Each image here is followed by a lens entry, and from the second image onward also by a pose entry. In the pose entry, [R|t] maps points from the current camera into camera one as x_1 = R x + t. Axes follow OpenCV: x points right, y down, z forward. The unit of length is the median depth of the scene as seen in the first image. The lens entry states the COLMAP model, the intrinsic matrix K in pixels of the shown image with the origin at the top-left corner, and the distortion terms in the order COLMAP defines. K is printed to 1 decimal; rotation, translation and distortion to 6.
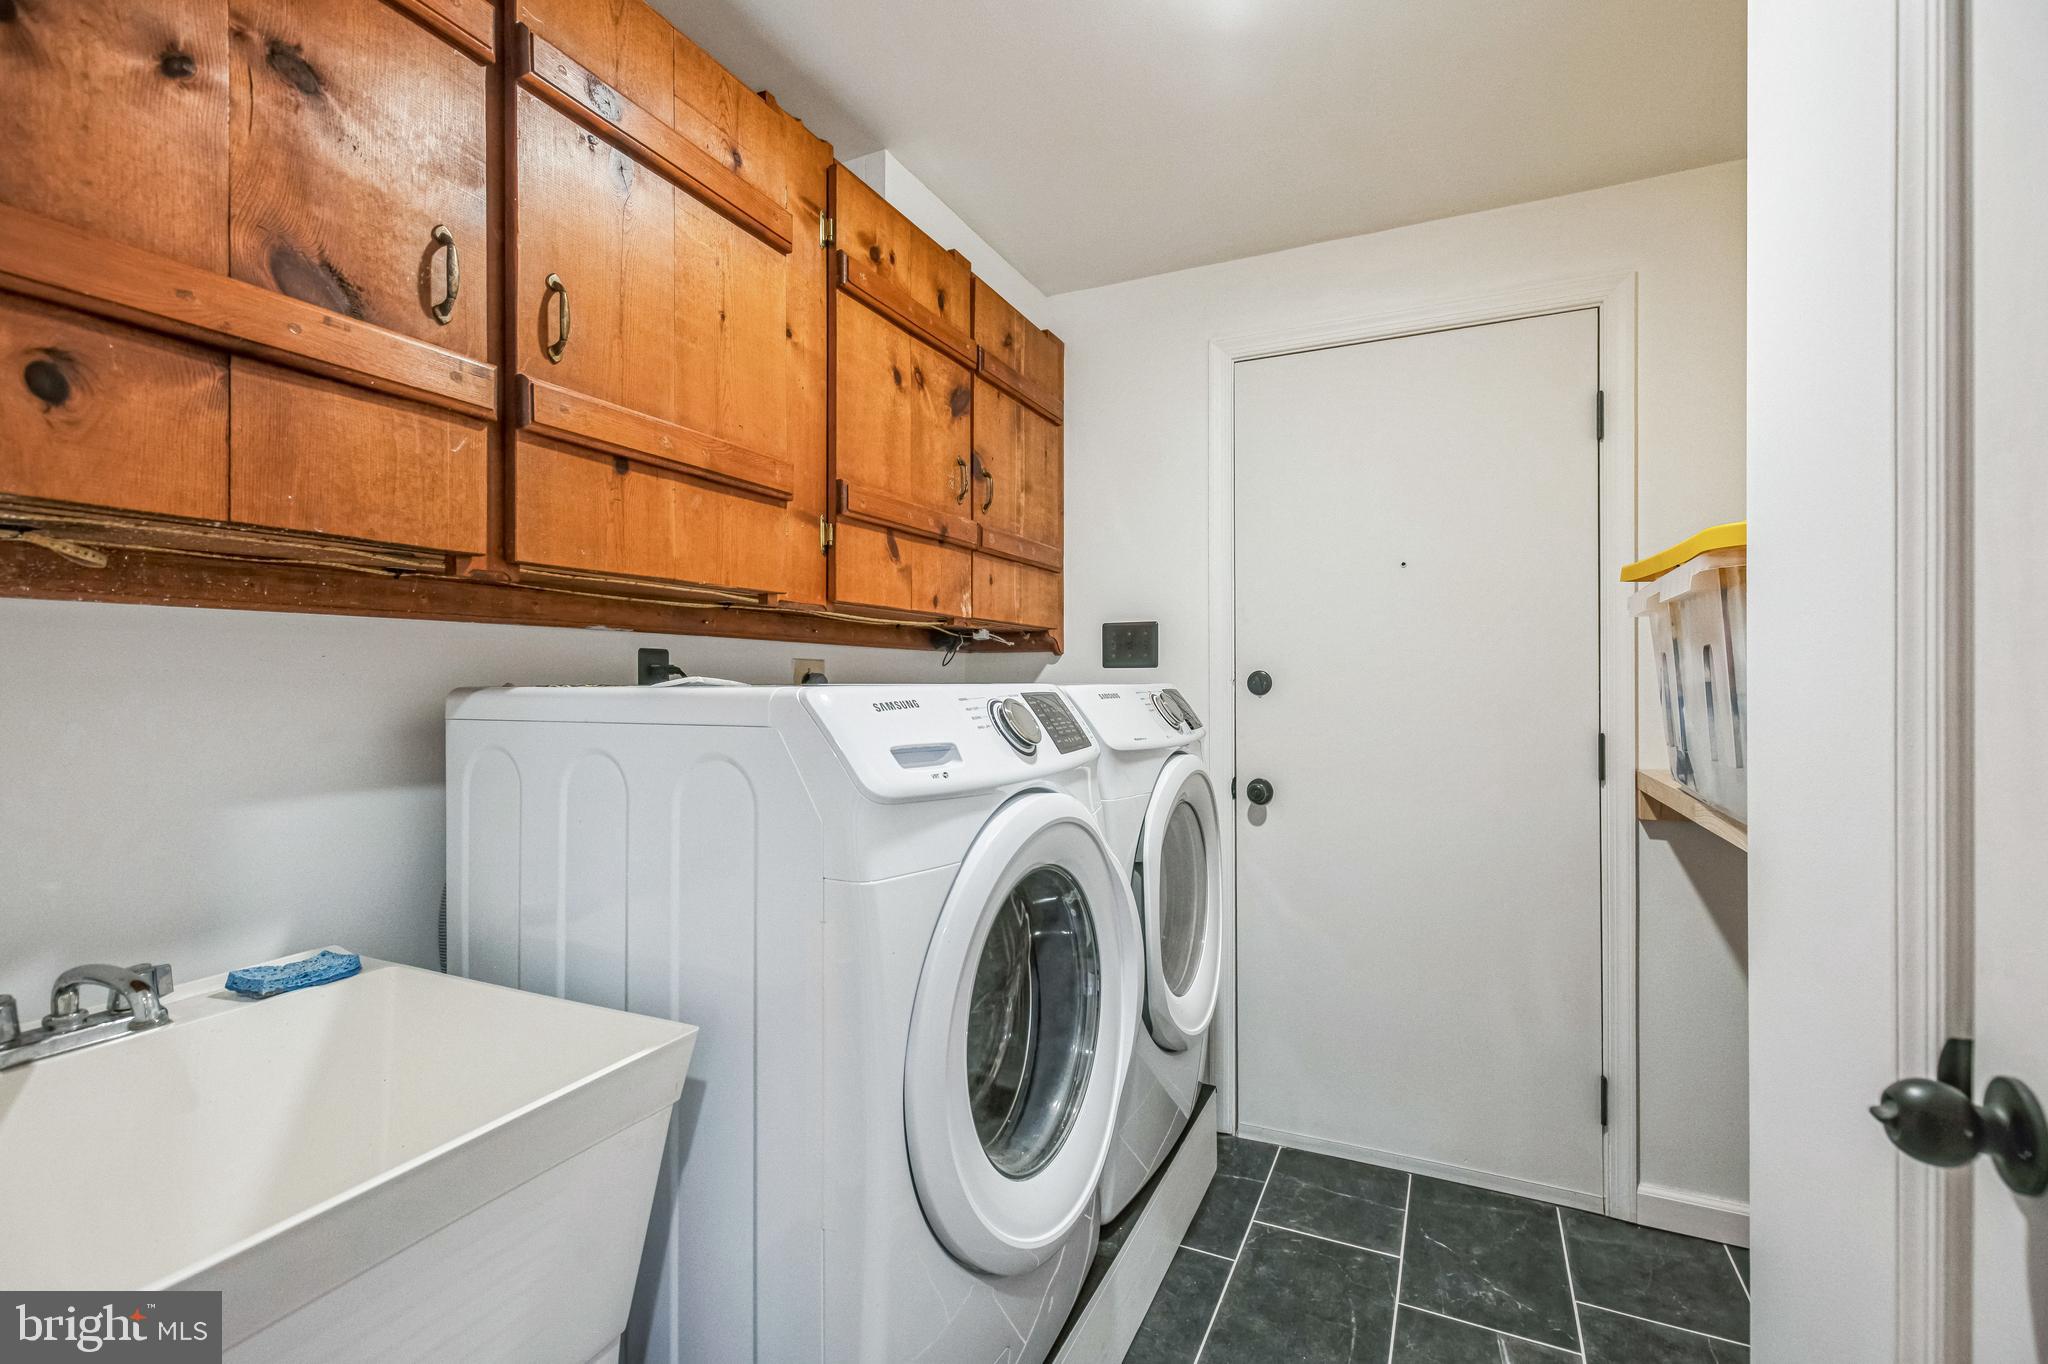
lens RADIAL K [[925.6, 0, 1029.4], [0, 925.6, 679.3], [0, 0, 1]] dist [0.010870, -0.000709]
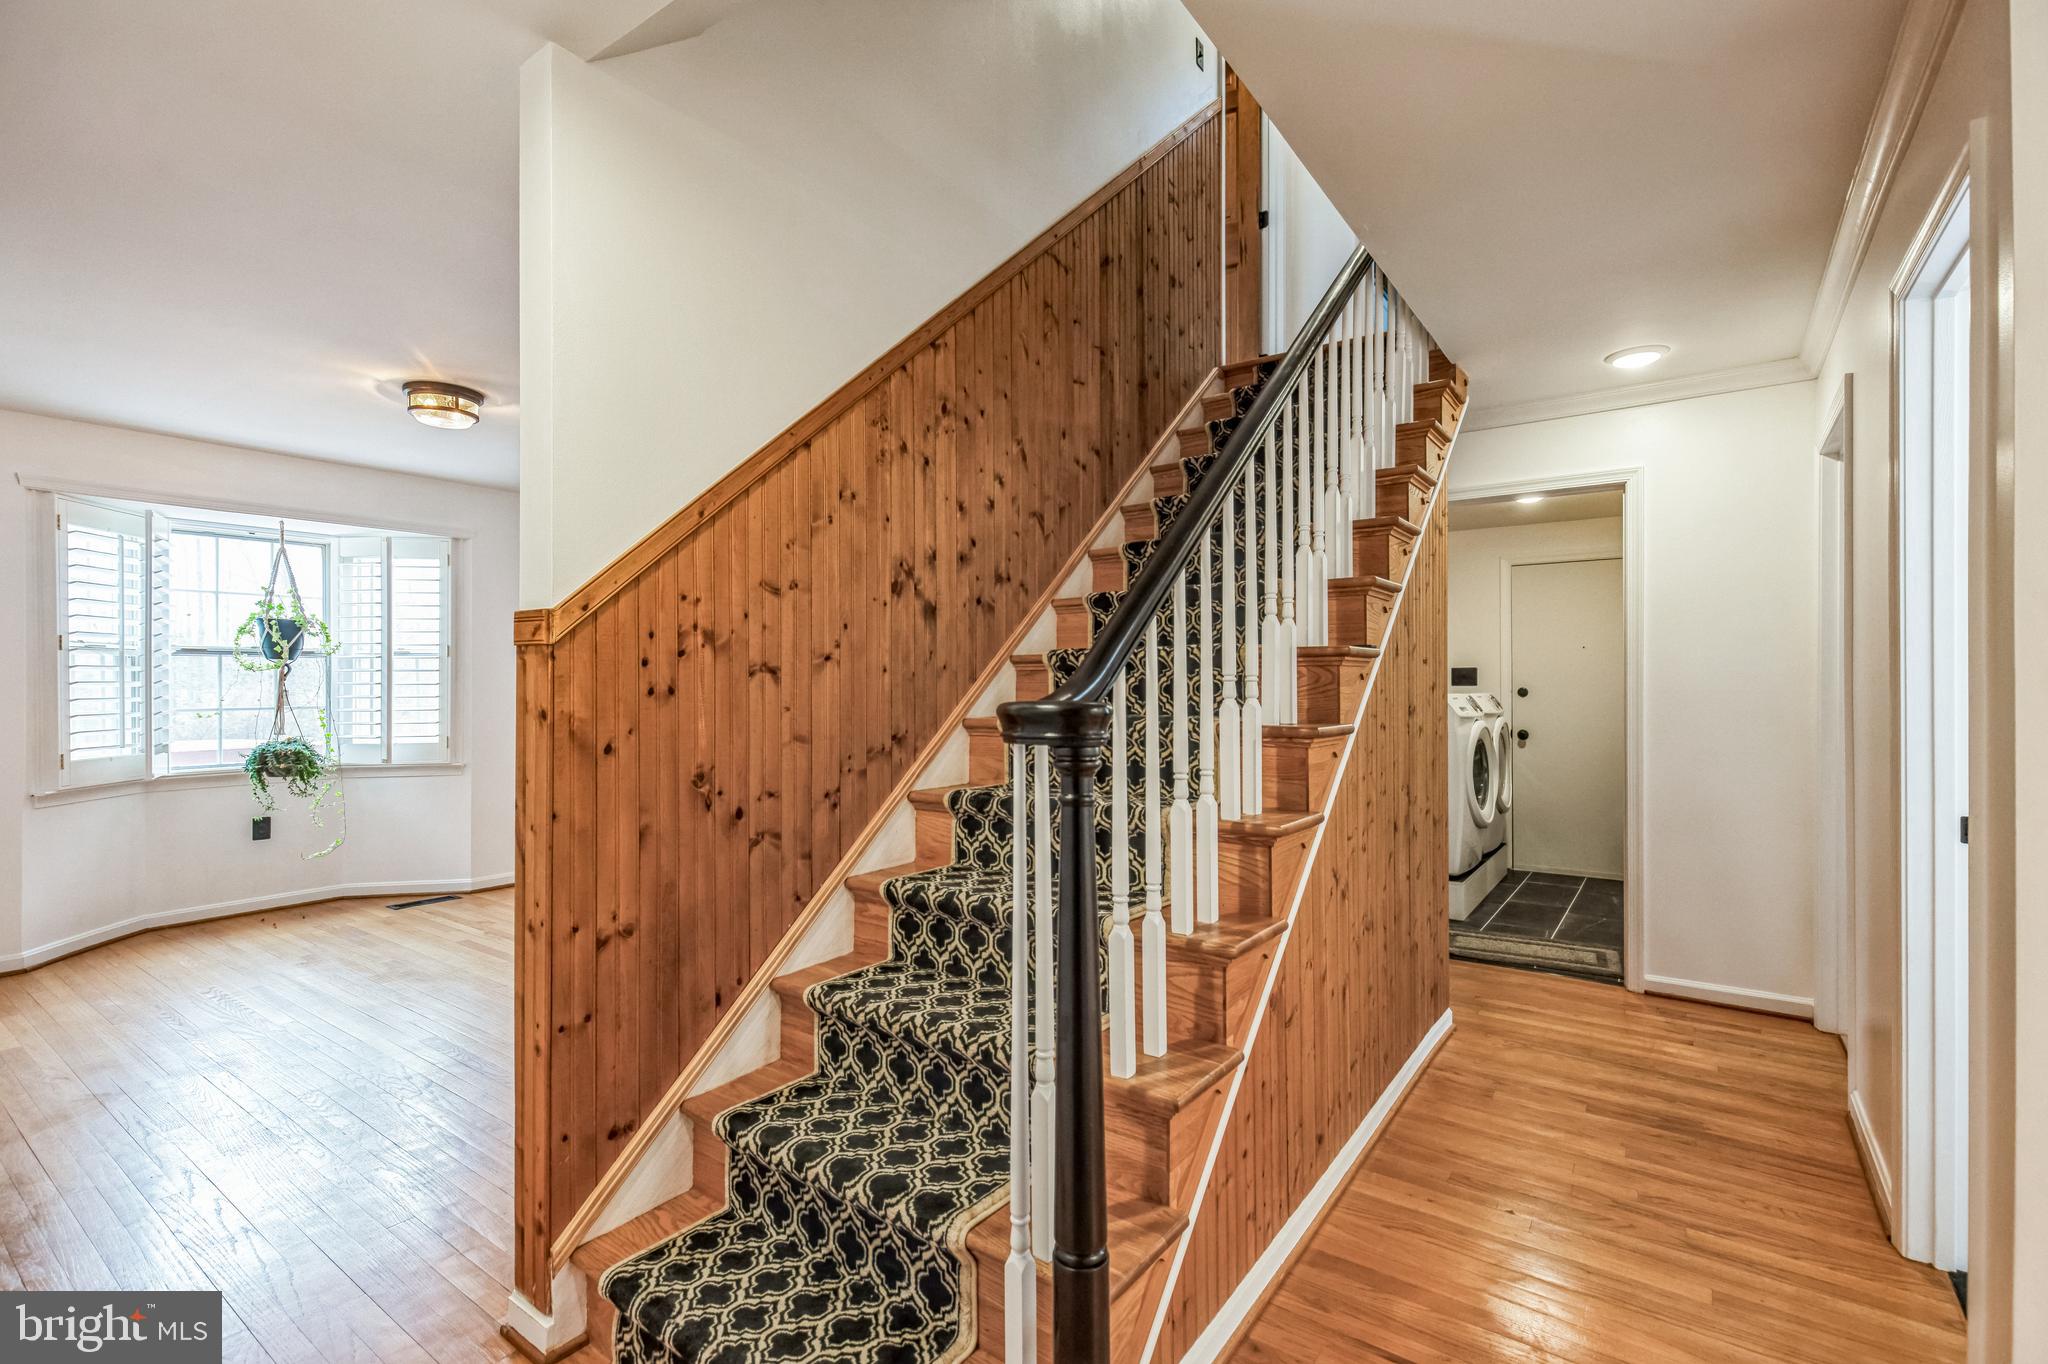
lens RADIAL K [[925.6, 0, 1029.4], [0, 925.6, 679.3], [0, 0, 1]] dist [0.010870, -0.000709]
pose [[0.983243, 0.000039, -0.182299, -0.632106], [-0.000415, 0.999998, -0.002022, -0.027168], [0.182299, 0.002064, 0.983241, -1.795210]]
